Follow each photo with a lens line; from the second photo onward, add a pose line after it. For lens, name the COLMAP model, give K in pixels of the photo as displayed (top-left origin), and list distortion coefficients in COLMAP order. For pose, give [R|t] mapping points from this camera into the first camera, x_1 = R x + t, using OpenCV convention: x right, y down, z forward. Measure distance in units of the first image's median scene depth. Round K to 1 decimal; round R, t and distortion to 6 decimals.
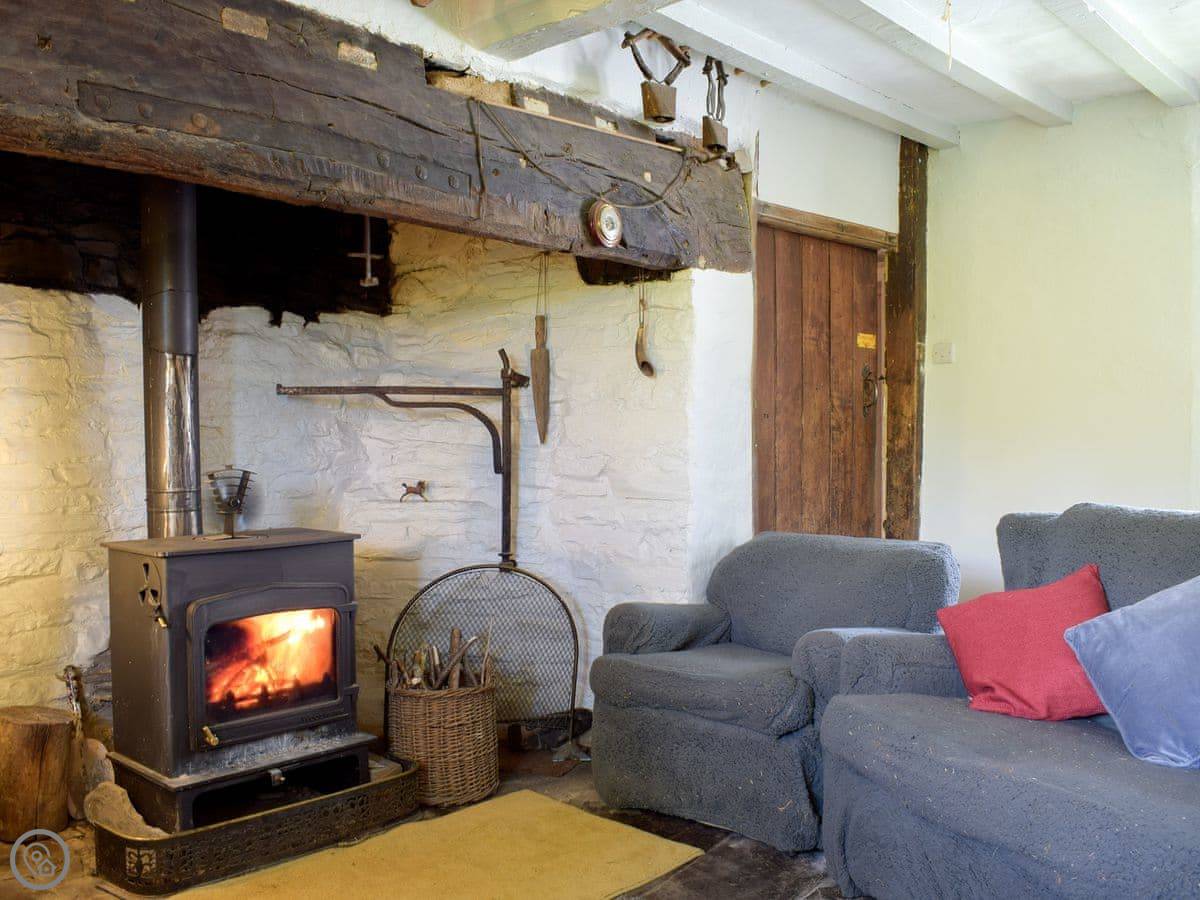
lens RADIAL K [[1112.9, 0, 600.0], [0, 1112.9, 450.0], [0, 0, 1]] dist [-0.091612, 0.003312]
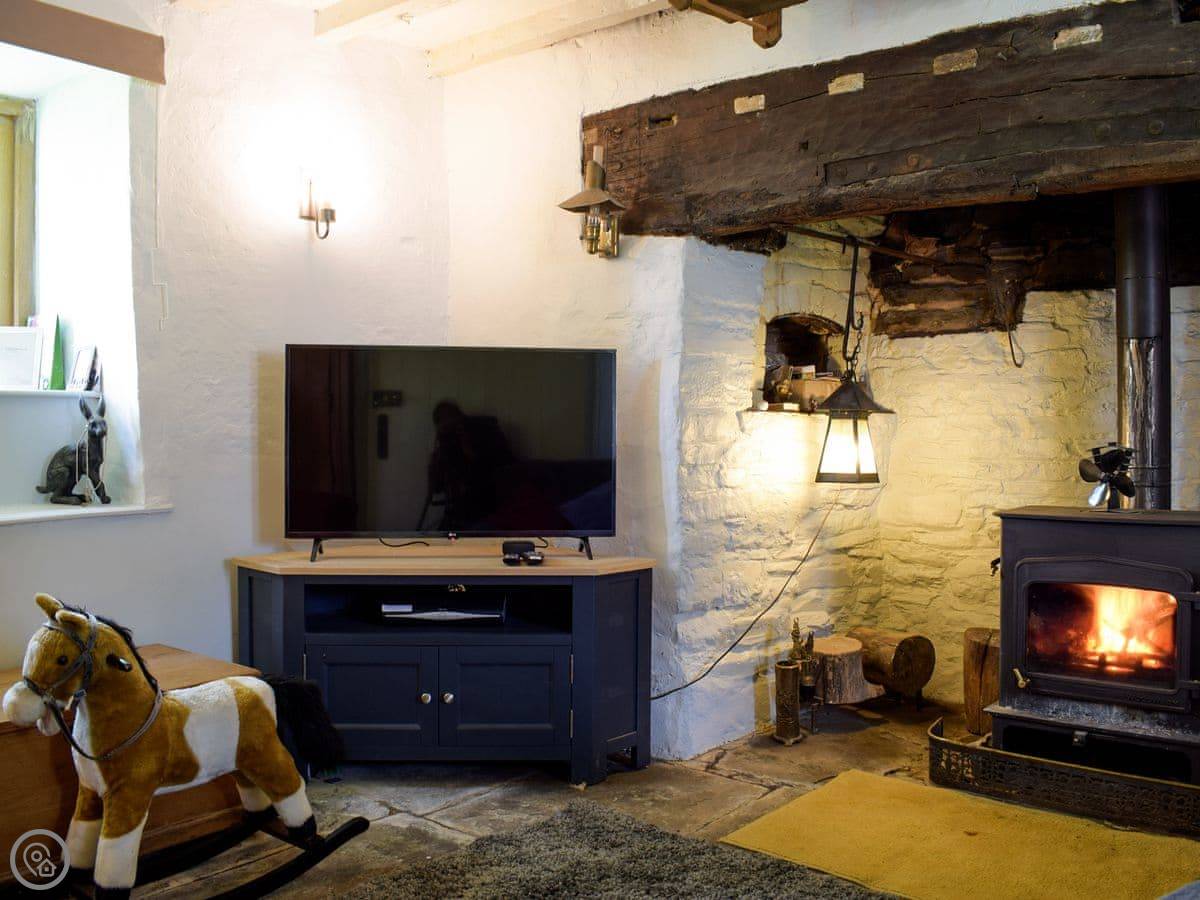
lens RADIAL K [[1112.9, 0, 600.0], [0, 1112.9, 450.0], [0, 0, 1]] dist [-0.091612, 0.003312]
pose [[0.004992, 0.022459, -0.999735, 0.700685], [-0.010112, 0.999698, 0.022408, 0.002865], [0.999936, 0.009997, 0.005218, 0.504027]]
